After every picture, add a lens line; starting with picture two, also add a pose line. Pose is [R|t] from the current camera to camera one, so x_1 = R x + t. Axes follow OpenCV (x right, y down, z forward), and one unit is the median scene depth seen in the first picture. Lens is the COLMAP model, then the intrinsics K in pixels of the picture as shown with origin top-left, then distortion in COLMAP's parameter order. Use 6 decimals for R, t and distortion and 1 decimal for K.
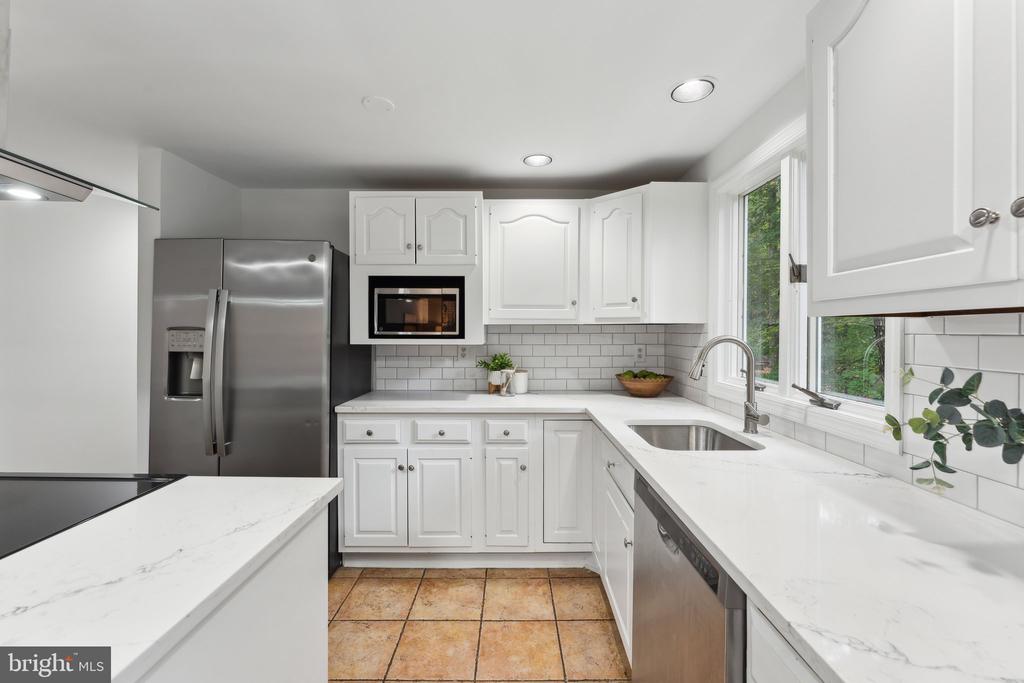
lens RADIAL K [[425.1, 0, 512.0], [0, 425.1, 334.6], [0, 0, 1]] dist [-0.003066, 0.000112]
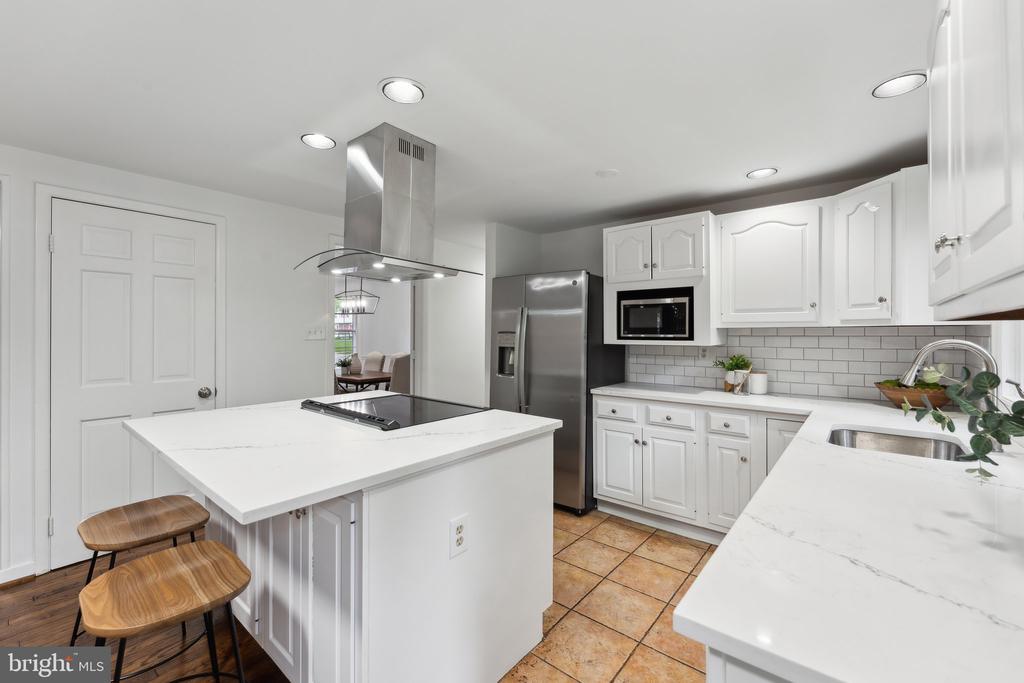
lens RADIAL K [[425.1, 0, 512.0], [0, 425.1, 334.6], [0, 0, 1]] dist [-0.003066, 0.000112]
pose [[0.770745, 0.001146, -0.637143, 0.255432], [-0.003948, 0.999988, -0.002977, -0.000999], [0.637132, 0.004810, 0.770740, -0.213932]]
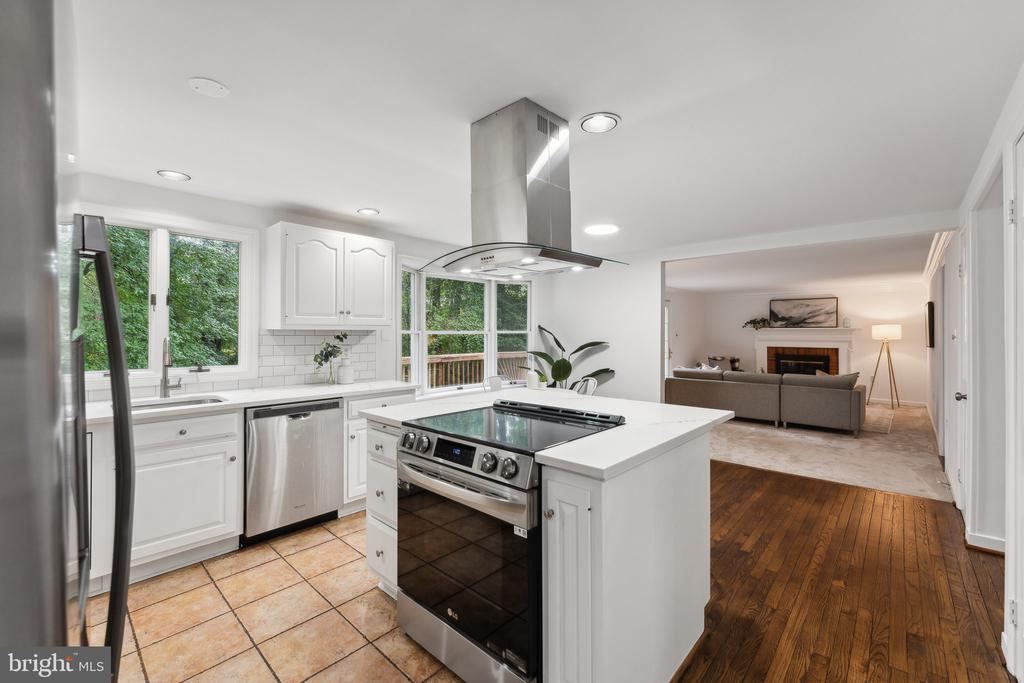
lens RADIAL K [[425.1, 0, 512.0], [0, 425.1, 334.6], [0, 0, 1]] dist [-0.003066, 0.000112]
pose [[-0.737081, -0.003778, 0.675793, -1.074713], [0.002498, 0.999962, 0.008315, -0.011567], [-0.675799, 0.007817, -0.737044, 0.939010]]
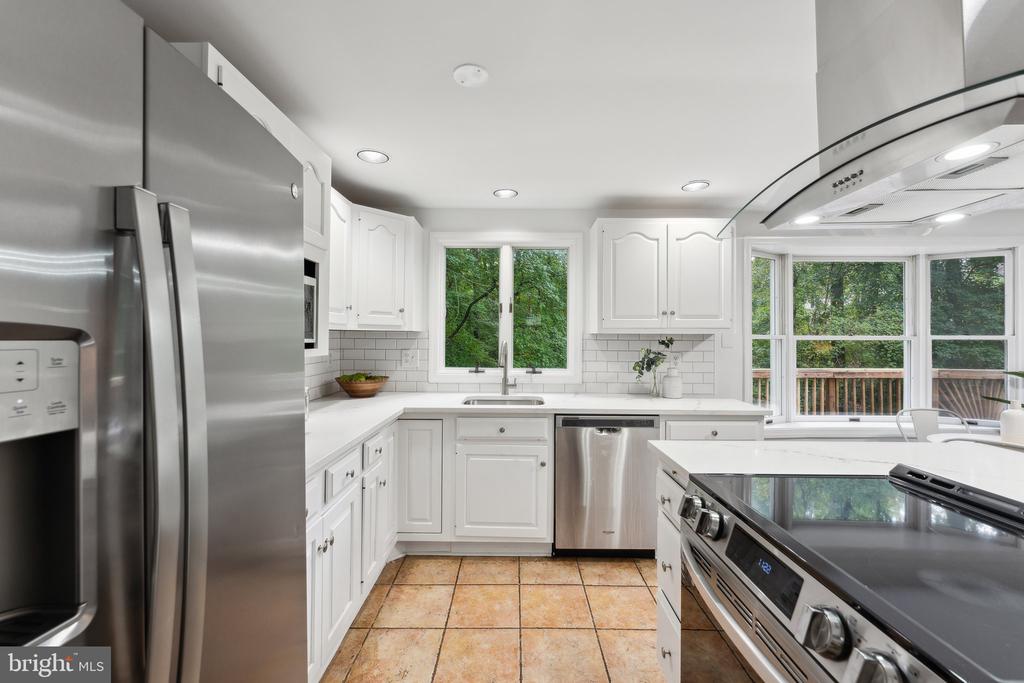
lens RADIAL K [[425.1, 0, 512.0], [0, 425.1, 334.6], [0, 0, 1]] dist [-0.003066, 0.000112]
pose [[0.006653, 0.007280, 0.999951, -0.897232], [0.001315, 0.999973, -0.007289, -0.006851], [-0.999977, 0.001363, 0.006643, 0.698838]]
